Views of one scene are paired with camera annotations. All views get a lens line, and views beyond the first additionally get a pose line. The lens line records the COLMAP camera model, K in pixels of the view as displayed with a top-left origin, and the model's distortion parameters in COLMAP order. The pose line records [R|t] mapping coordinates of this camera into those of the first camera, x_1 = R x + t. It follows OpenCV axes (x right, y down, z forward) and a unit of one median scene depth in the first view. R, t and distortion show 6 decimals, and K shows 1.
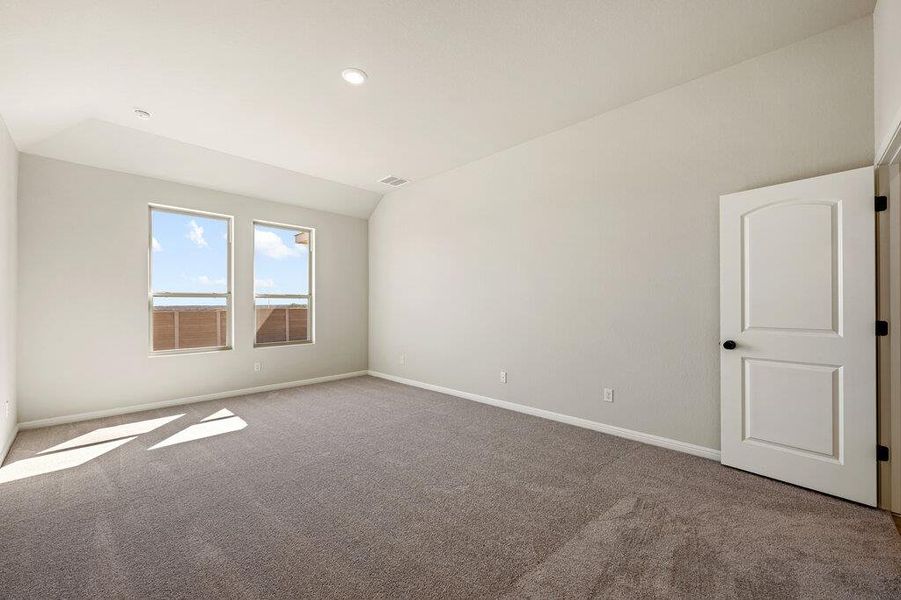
lens RADIAL K [[357.1, 0, 453.1], [0, 357.1, 302.2], [0, 0, 1]] dist [0.000727, 0.000033]
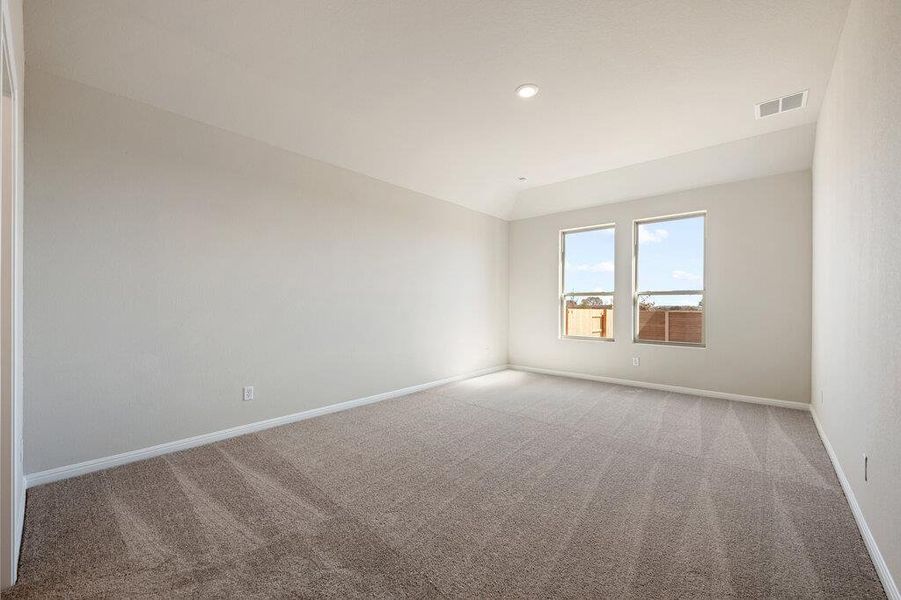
lens RADIAL K [[357.1, 0, 453.1], [0, 357.1, 302.2], [0, 0, 1]] dist [0.000727, 0.000033]
pose [[0.052395, 0.000630, -0.998626, 0.457605], [0.005127, 0.999986, 0.000900, 0.004646], [0.998613, -0.005167, 0.052391, 0.410503]]
